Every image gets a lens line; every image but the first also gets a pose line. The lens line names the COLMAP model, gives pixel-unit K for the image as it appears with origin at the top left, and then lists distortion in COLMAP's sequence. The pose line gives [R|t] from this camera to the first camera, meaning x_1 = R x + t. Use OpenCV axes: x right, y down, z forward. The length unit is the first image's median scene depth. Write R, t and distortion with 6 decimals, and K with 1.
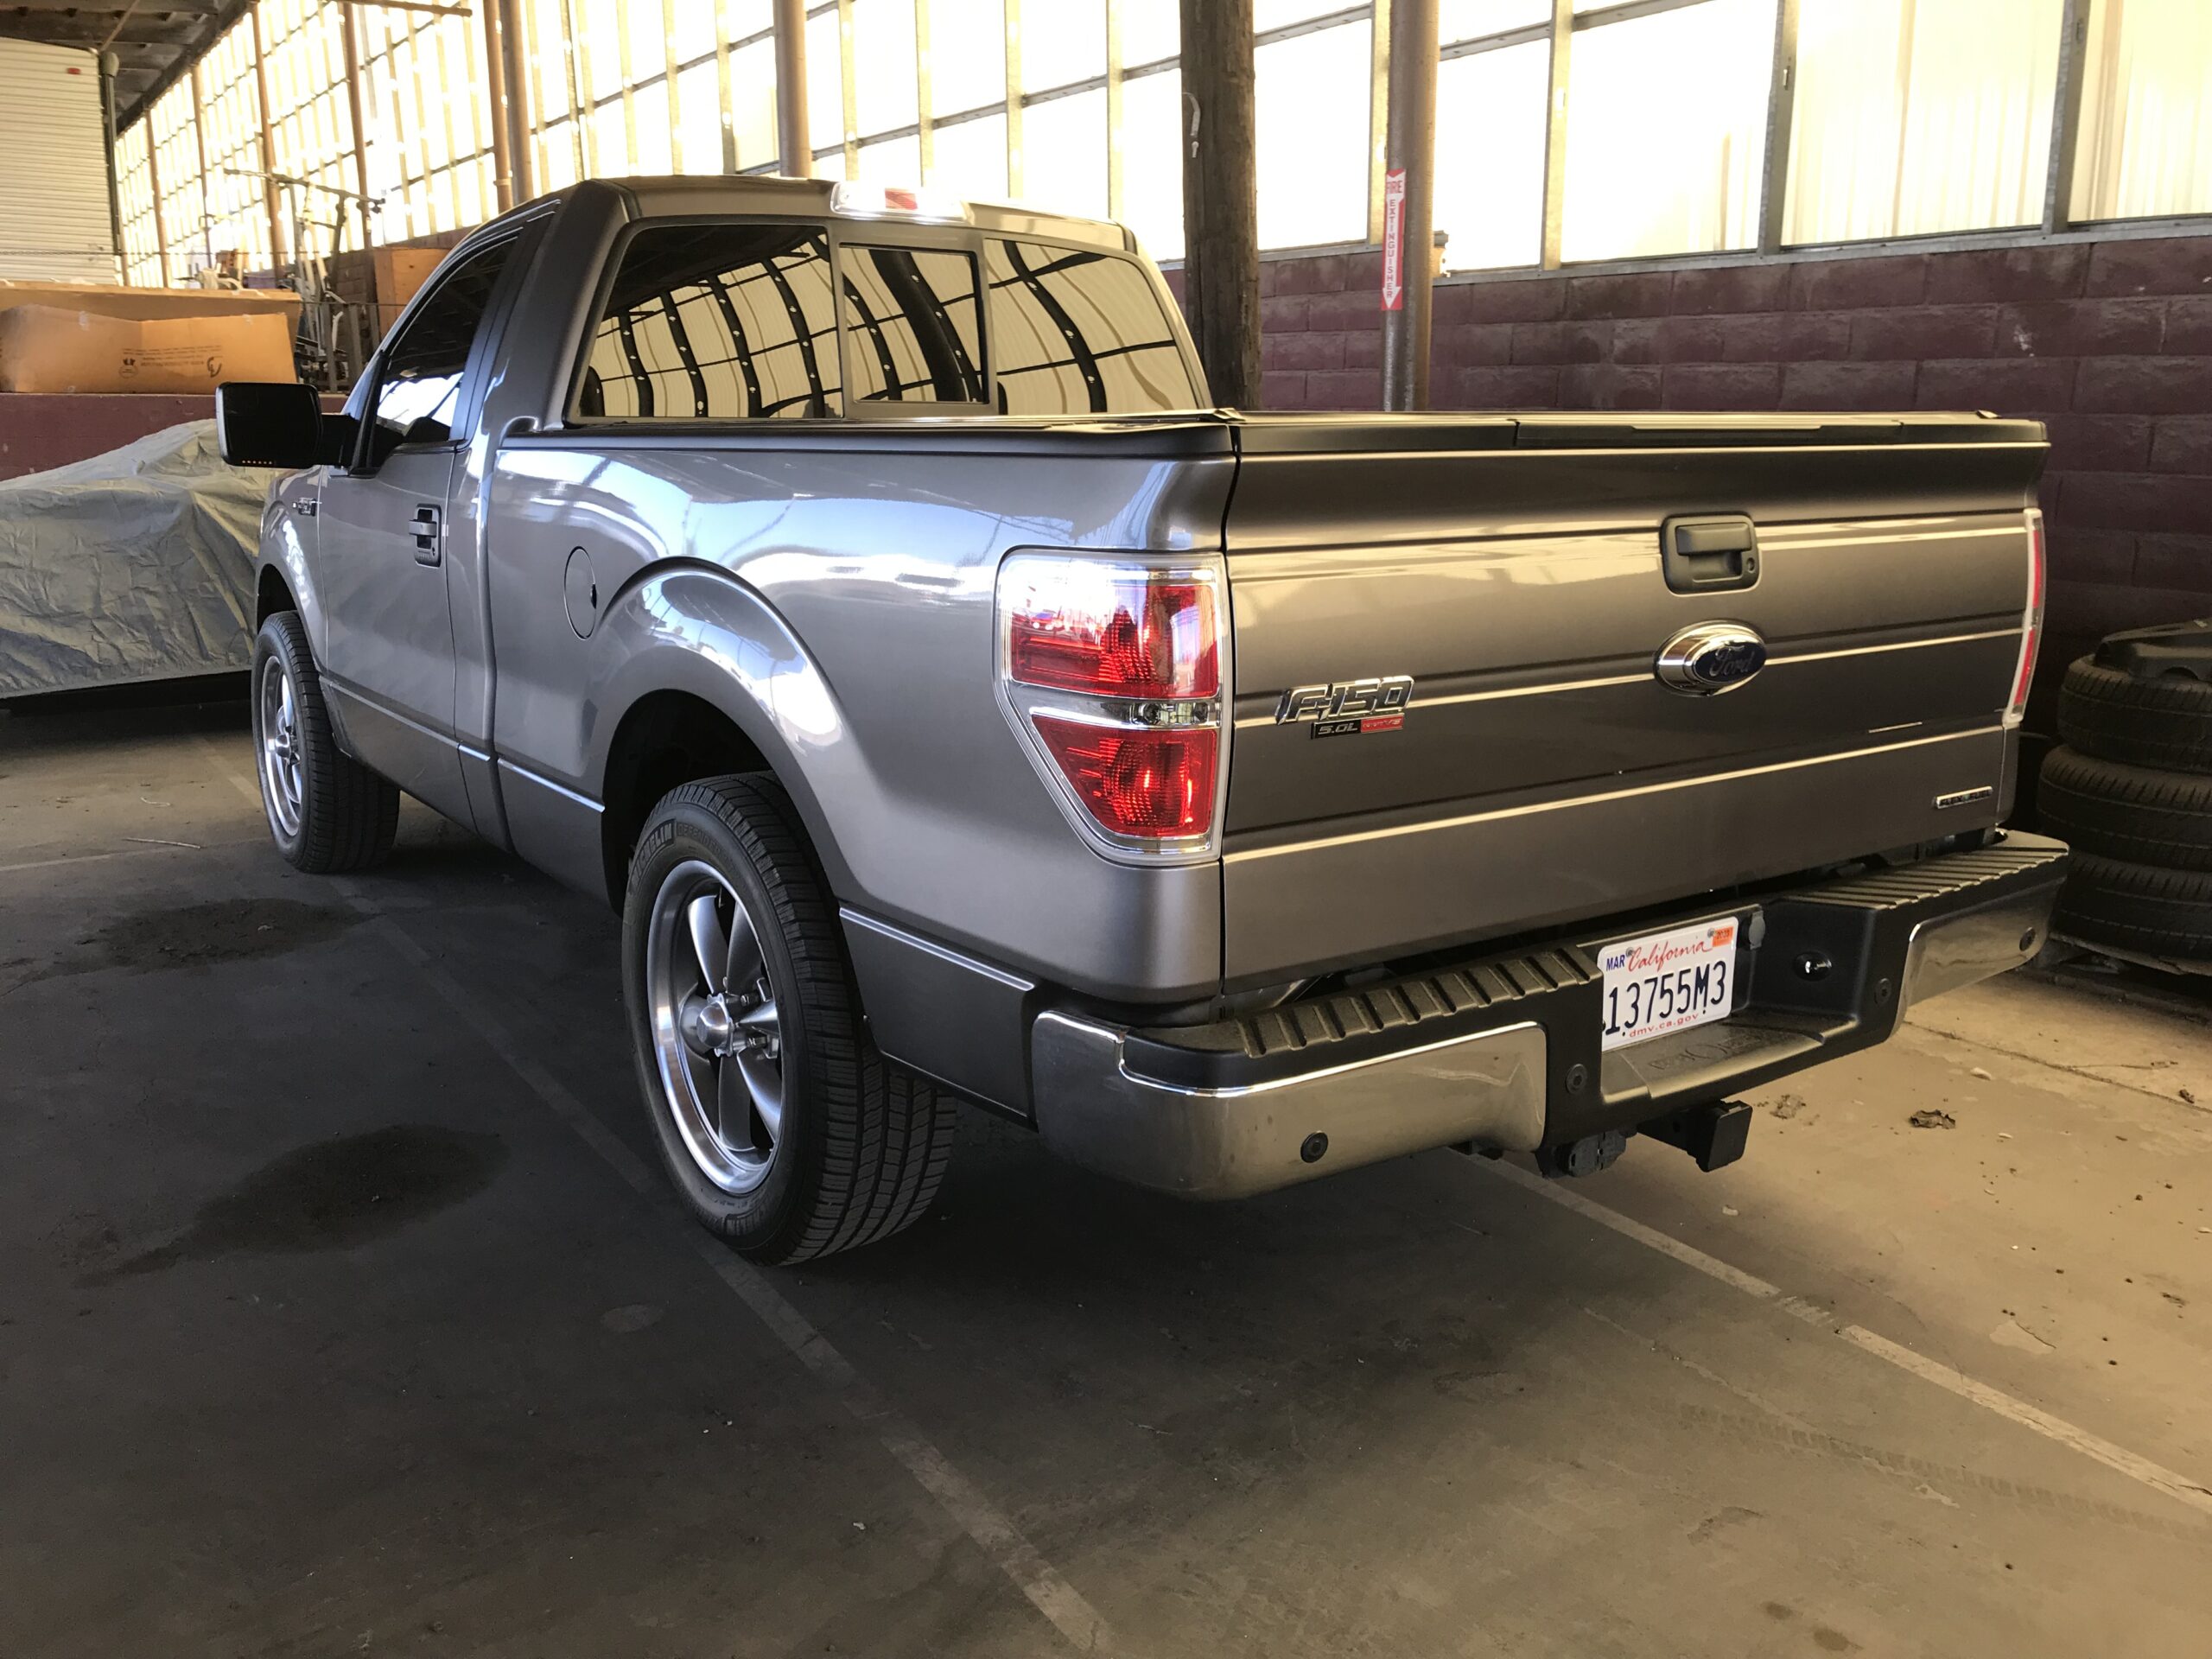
lens RADIAL K [[1846.7, 0, 1106.0], [0, 1846.7, 853.3], [0, 0, 1]] dist [0.028327, -0.034079]
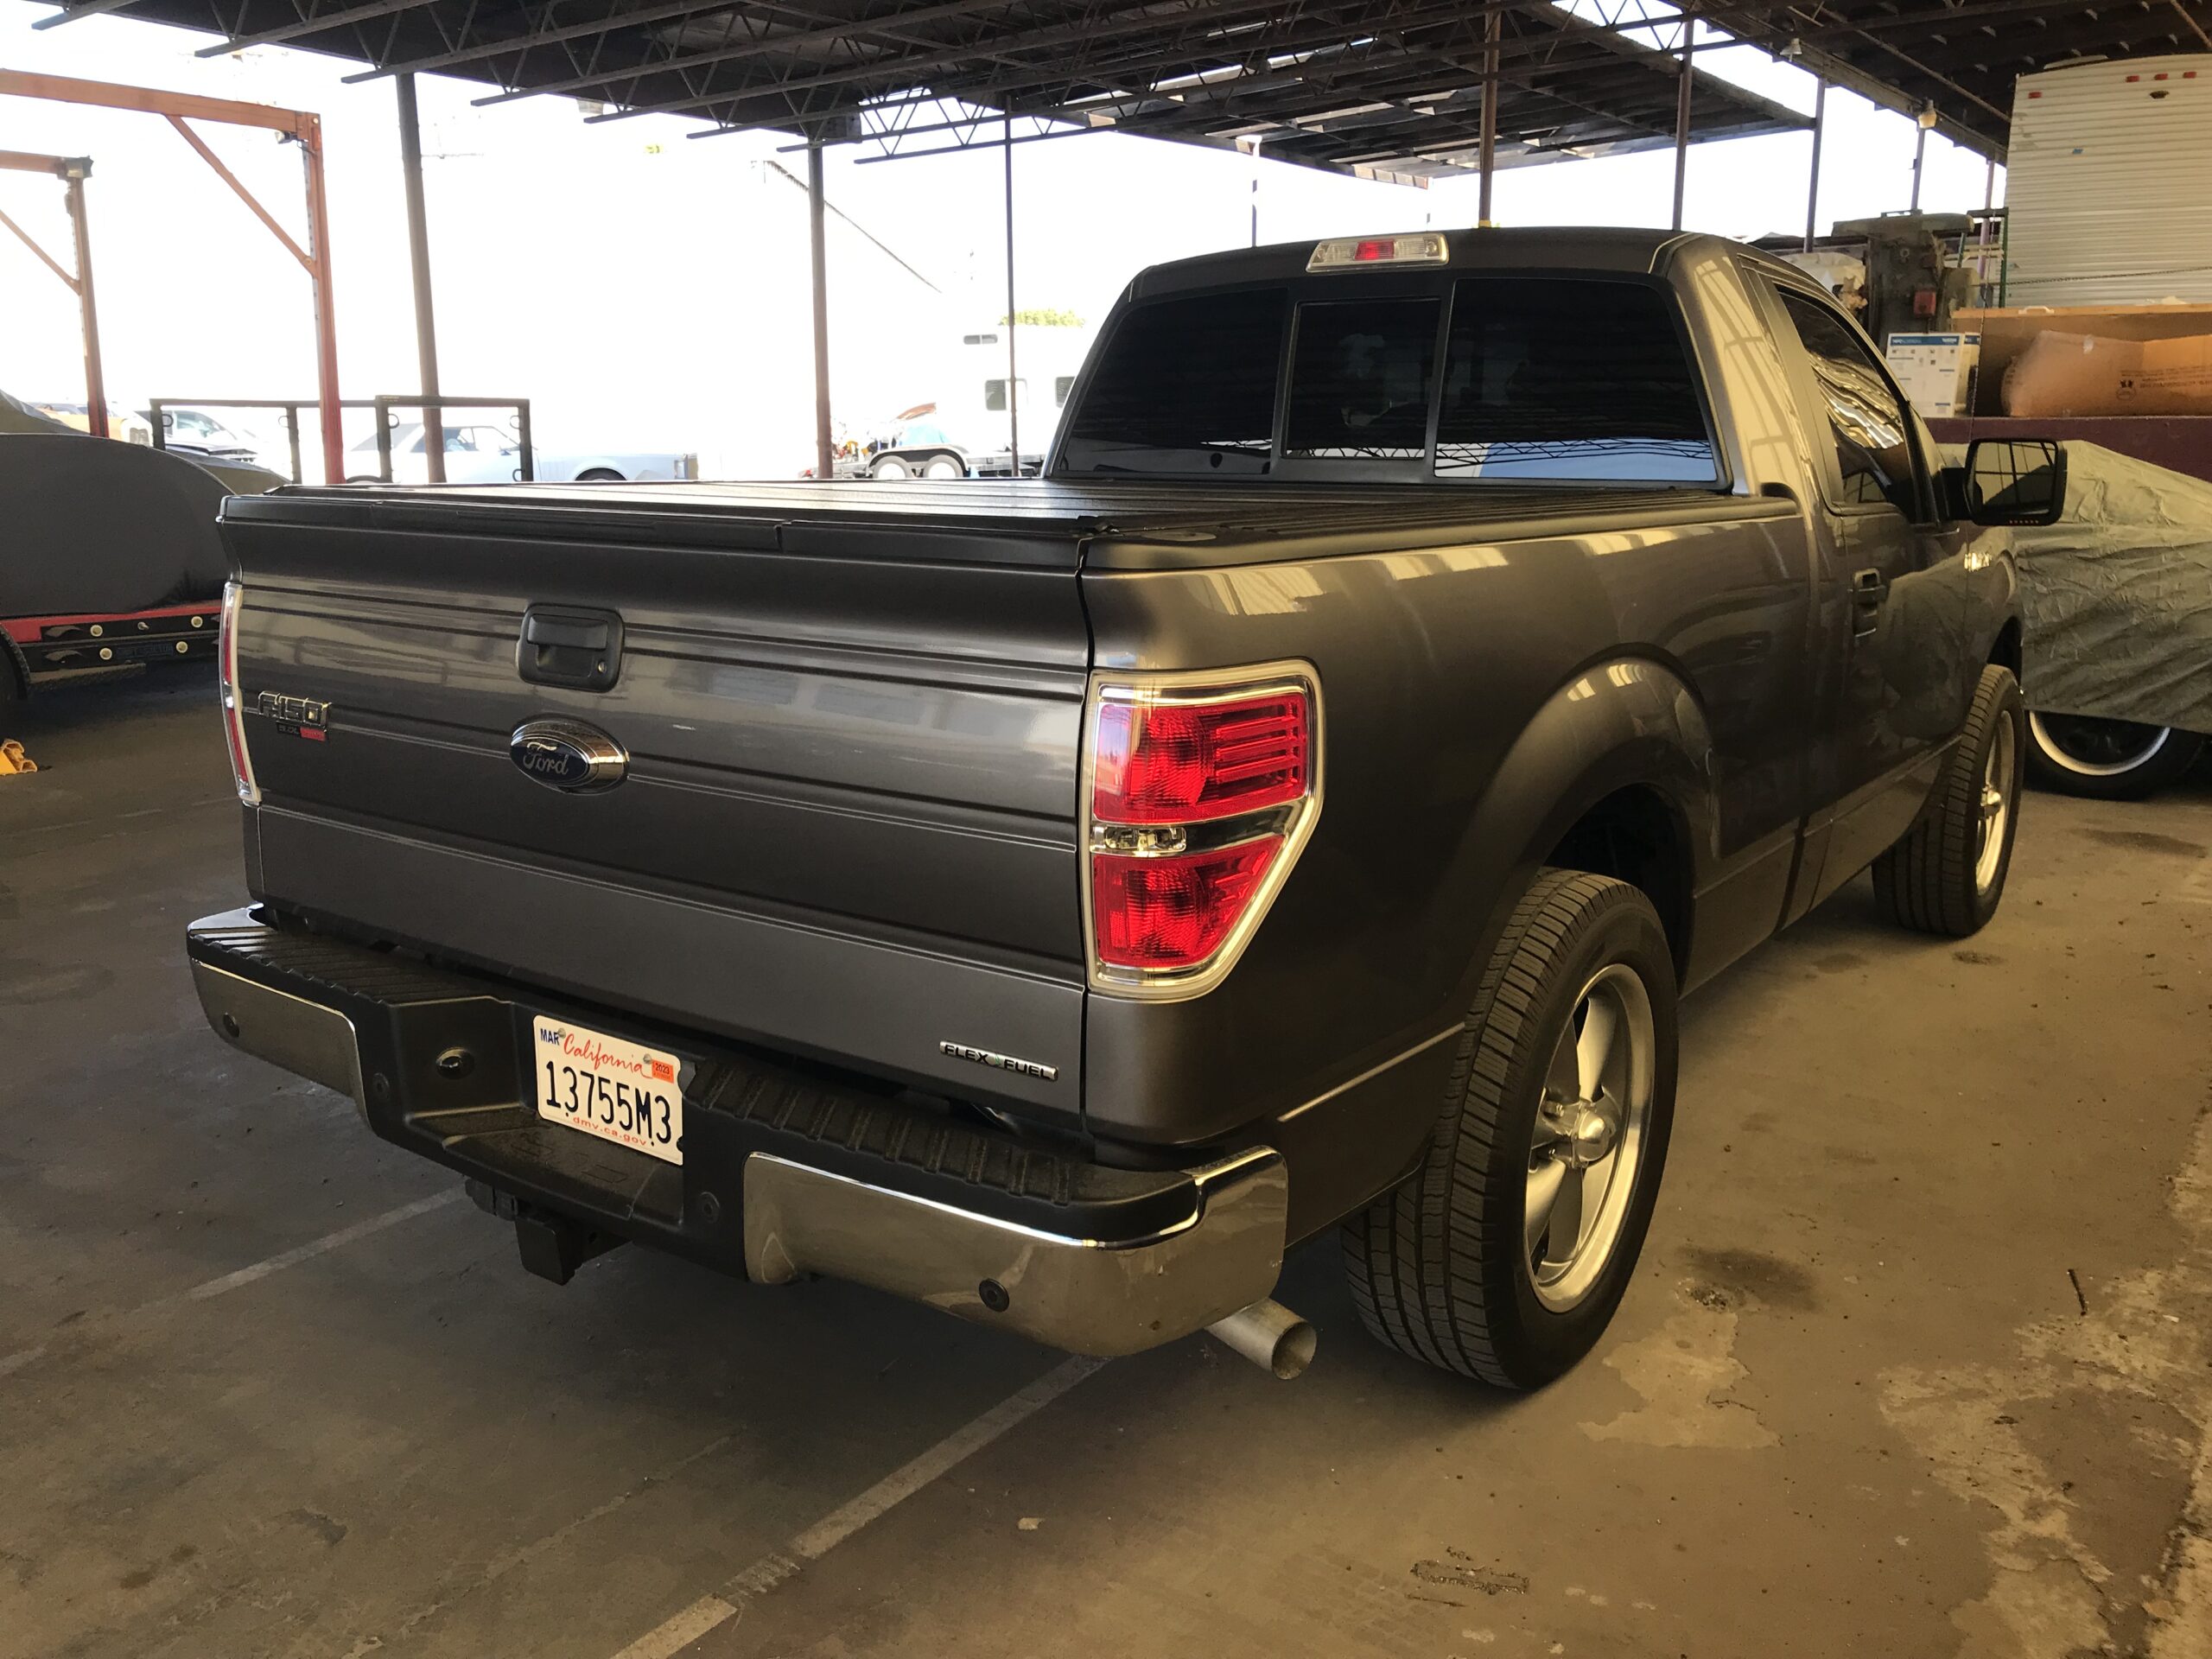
lens RADIAL K [[1846.7, 0, 1095.7], [0, 1846.7, 812.4], [0, 0, 1]] dist [0.028327, -0.034079]
pose [[0.305477, 0.194500, -0.932123, 1.255813], [-0.216373, 0.967486, 0.130969, -0.250440], [0.927290, 0.161679, 0.337630, 0.892570]]
